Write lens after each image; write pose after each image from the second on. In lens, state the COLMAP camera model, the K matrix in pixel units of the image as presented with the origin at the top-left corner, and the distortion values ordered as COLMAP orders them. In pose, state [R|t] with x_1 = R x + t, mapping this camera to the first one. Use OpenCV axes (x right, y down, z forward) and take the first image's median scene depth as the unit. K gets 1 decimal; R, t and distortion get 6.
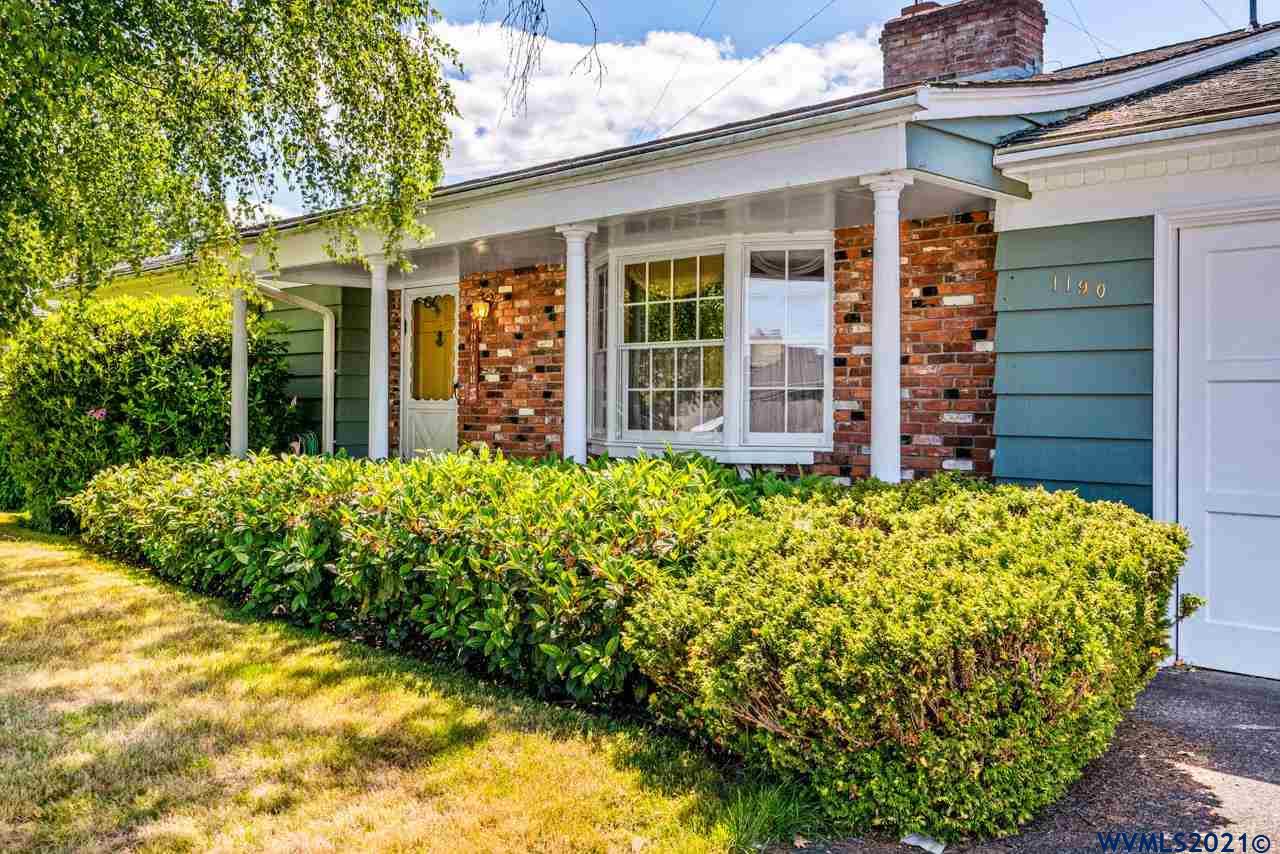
lens RADIAL K [[1183.9, 0, 639.5], [0, 1183.9, 420.7], [0, 0, 1]] dist [-0.020928, 0.000000]
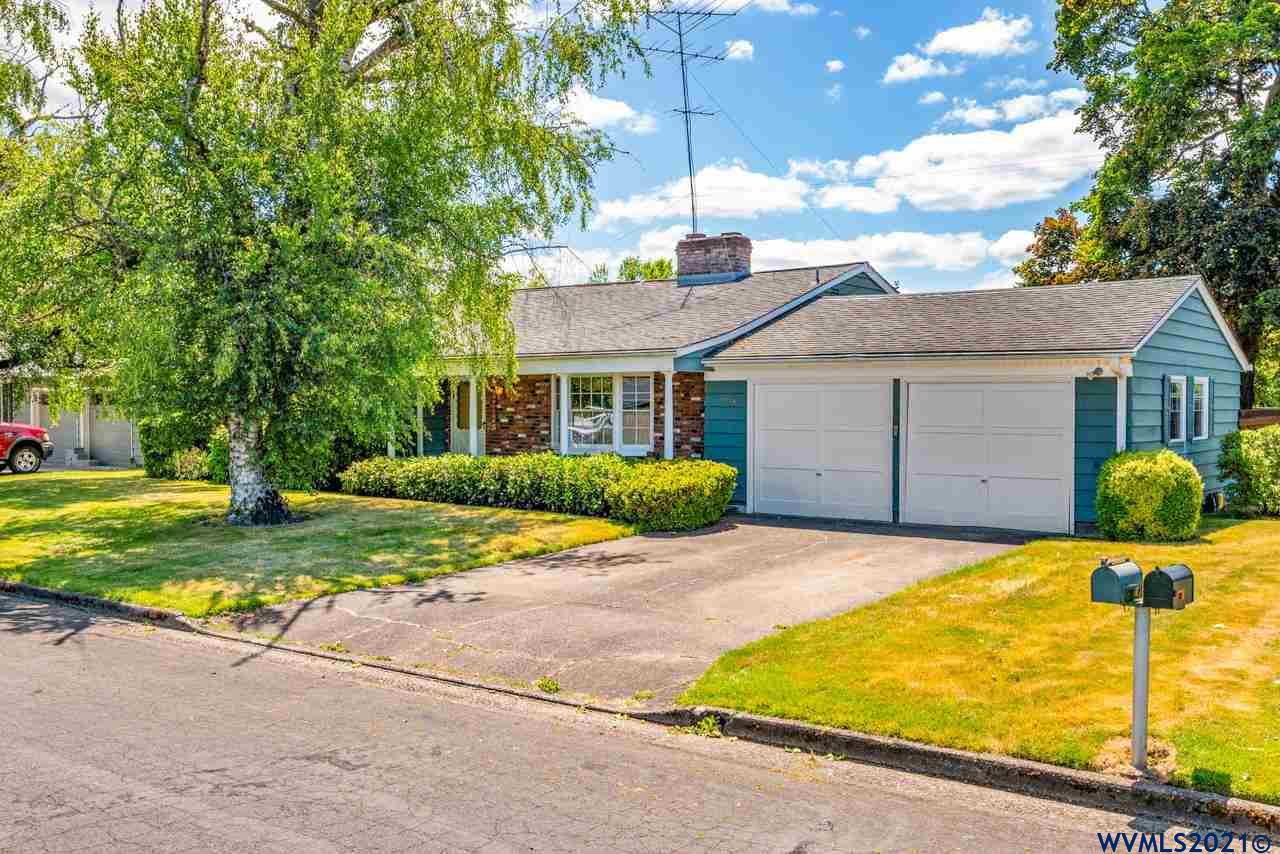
lens RADIAL K [[1183.9, 0, 641.0], [0, 1183.9, 427.0], [0, 0, 1]] dist [-0.020928, 0.000000]
pose [[0.988774, -0.007795, 0.149218, -0.300580], [0.007127, 0.999962, 0.005012, -0.048743], [-0.149252, -0.003893, 0.988792, -1.870715]]
